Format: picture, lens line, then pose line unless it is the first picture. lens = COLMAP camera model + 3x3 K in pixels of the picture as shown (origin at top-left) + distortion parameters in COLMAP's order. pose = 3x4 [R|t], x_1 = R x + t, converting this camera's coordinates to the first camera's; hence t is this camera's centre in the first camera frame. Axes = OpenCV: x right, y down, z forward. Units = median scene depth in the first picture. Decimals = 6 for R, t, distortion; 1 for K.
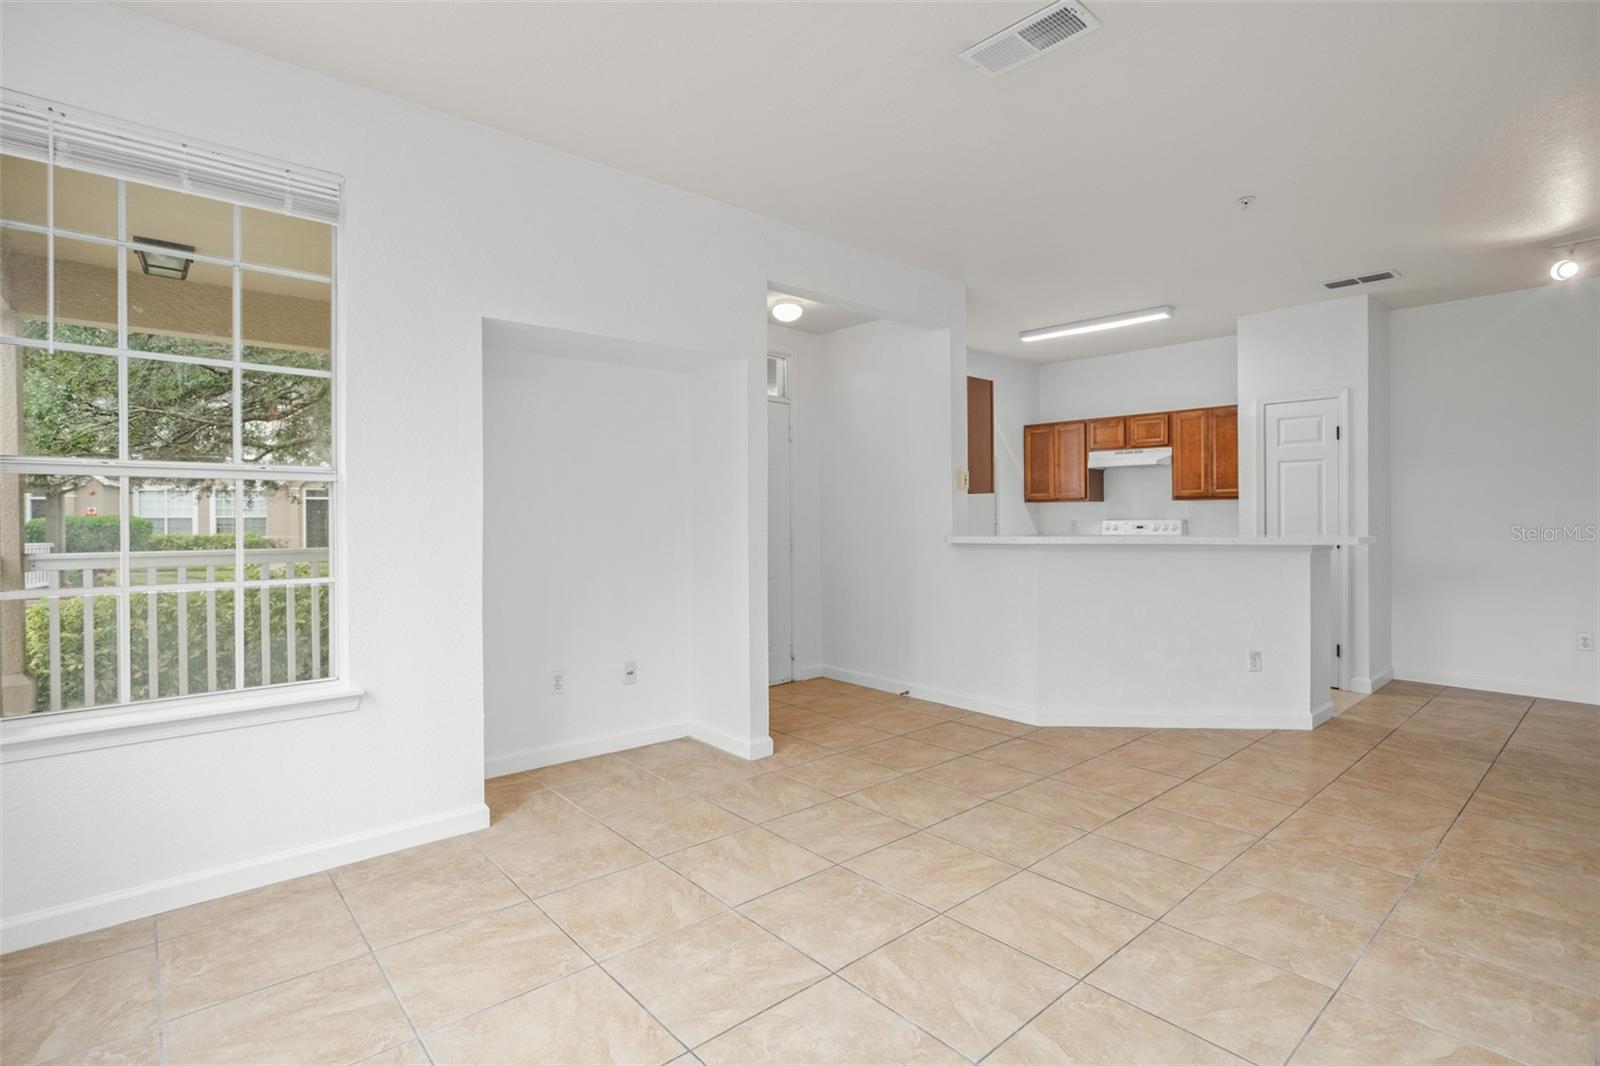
lens RADIAL K [[771.6, 0, 793.2], [0, 771.6, 516.9], [0, 0, 1]] dist [-0.034294, 0.019475]
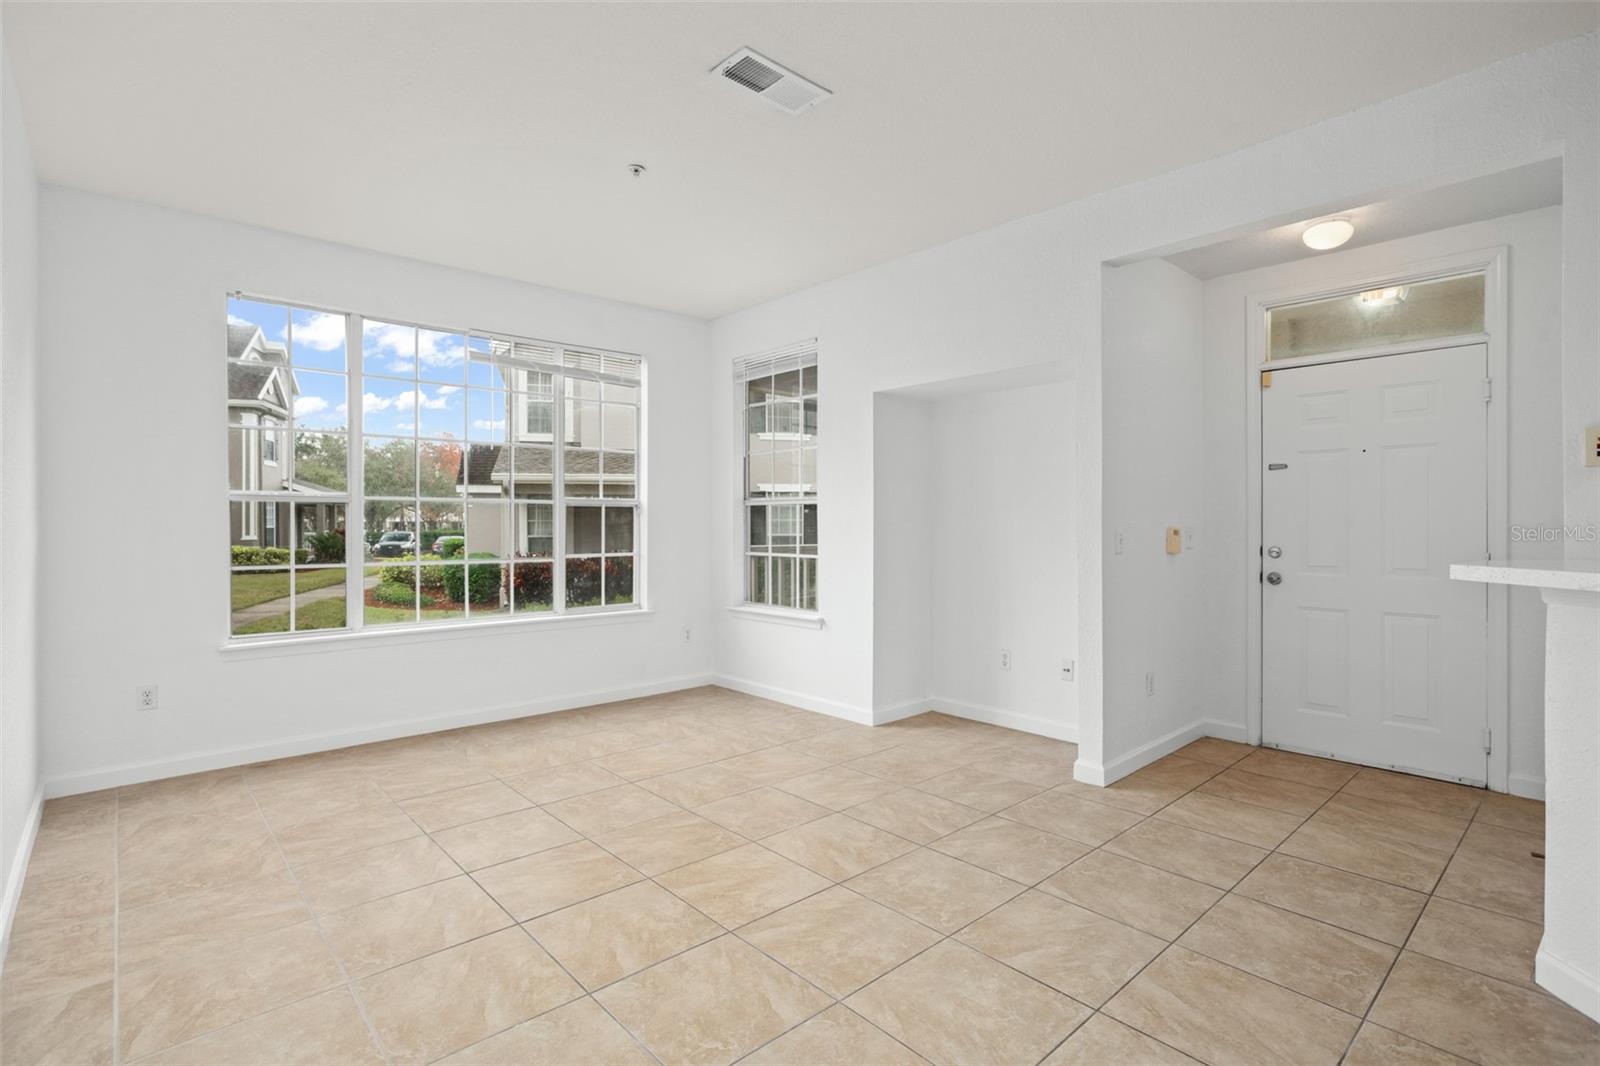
lens RADIAL K [[766.0, 0, 797.0], [0, 766.0, 528.4], [0, 0, 1]] dist [-0.037542, 0.021058]
pose [[0.017680, 0.007618, -0.999815, 0.889054], [0.000001, 0.999971, 0.007619, -0.000835], [0.999844, -0.000136, 0.017679, 0.651170]]
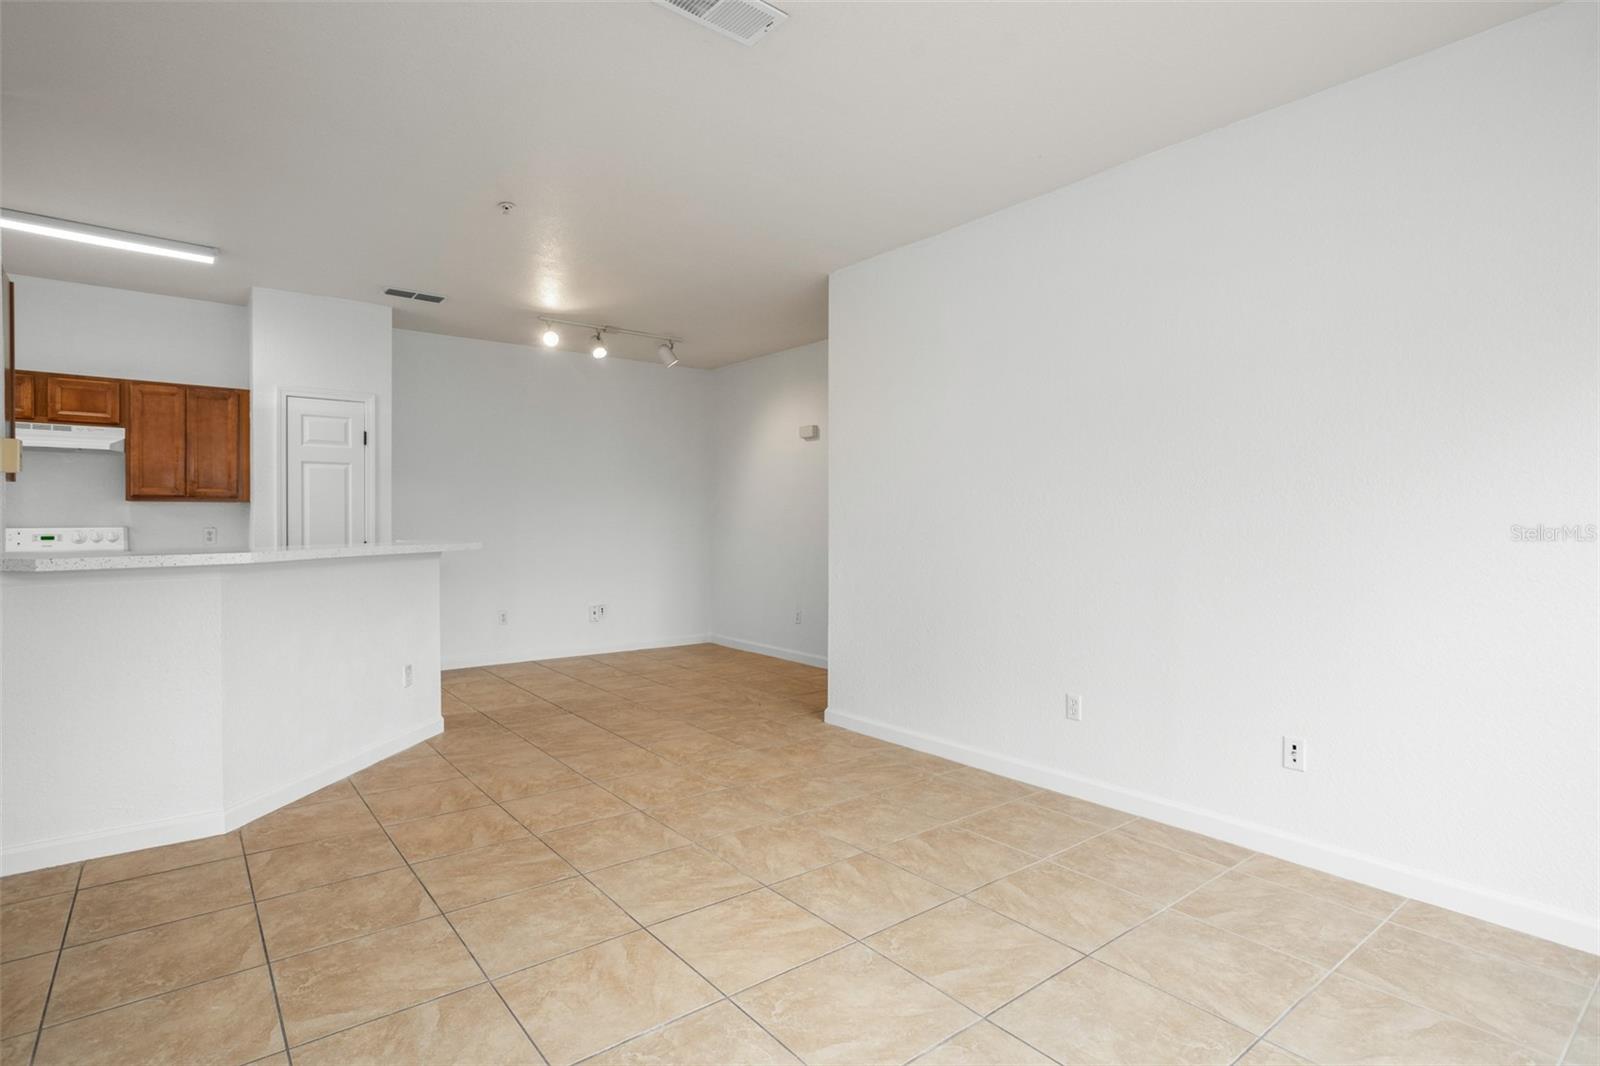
lens RADIAL K [[802.6, 0, 800.0], [0, 802.6, 533.0], [0, 0, 1]] dist [-0.038757, 0.026155]
pose [[0.045802, -0.012704, 0.998870, -0.413031], [-0.000913, 0.999918, 0.012759, -0.001109], [-0.998950, -0.001496, 0.045786, 0.546537]]
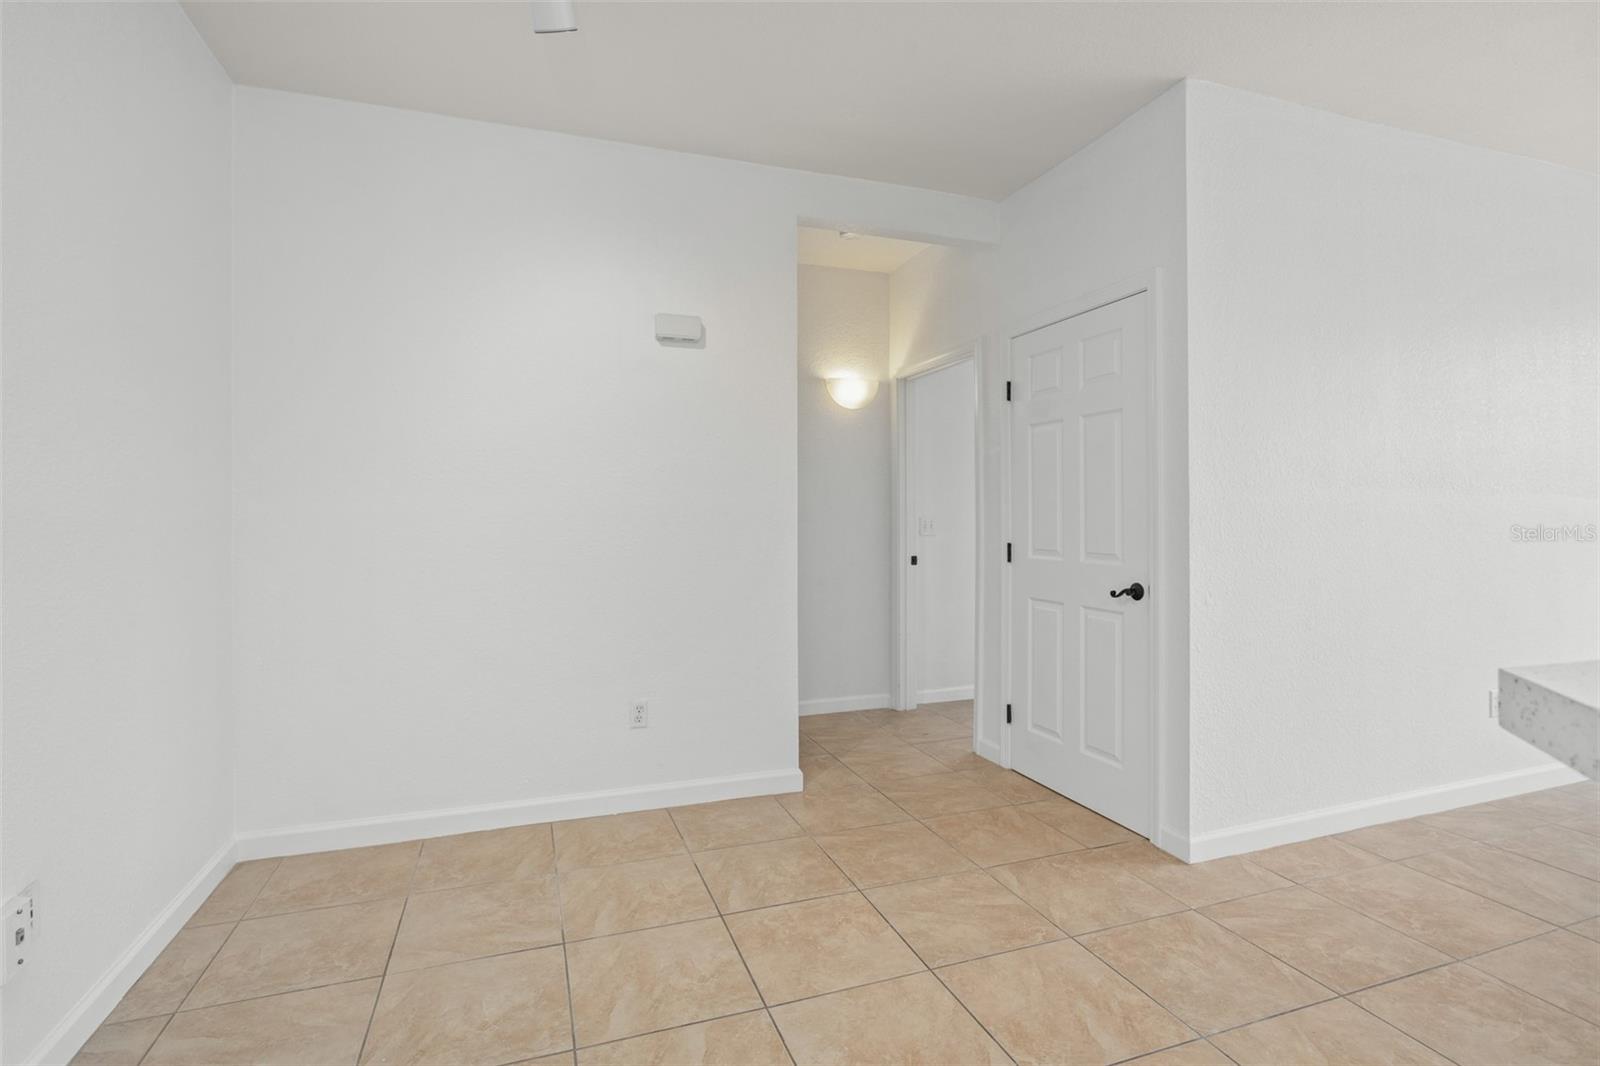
lens RADIAL K [[771.6, 0, 793.2], [0, 771.6, 516.9], [0, 0, 1]] dist [-0.034294, 0.019475]
pose [[-0.929113, 0.005314, 0.369758, 0.964179], [0.007792, 0.999956, 0.005210, -0.001285], [-0.369714, 0.007721, -0.929113, 1.345790]]
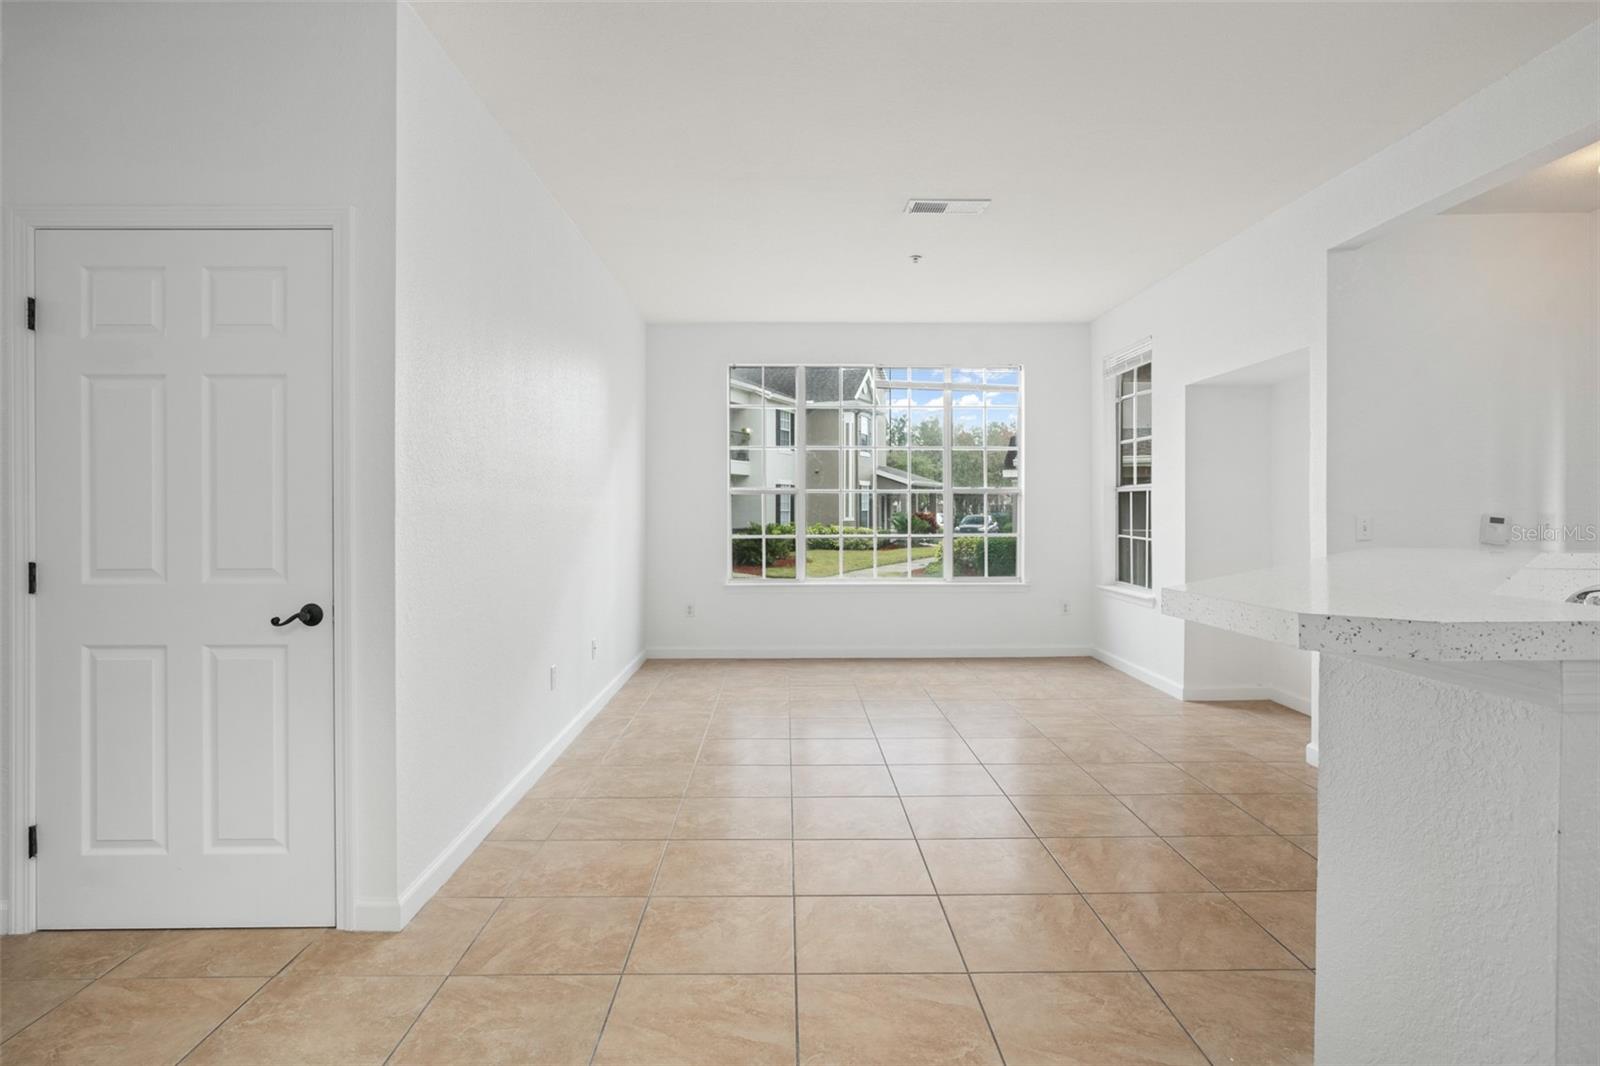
lens RADIAL K [[853.8, 0, 797.1], [0, 853.8, 511.0], [0, 0, 1]] dist [-0.021800, 0.016181]
pose [[-0.647257, 0.004681, -0.762257, 1.185180], [-0.000088, 0.999981, 0.006216, -0.004342], [0.762272, 0.004091, -0.647244, 1.219314]]
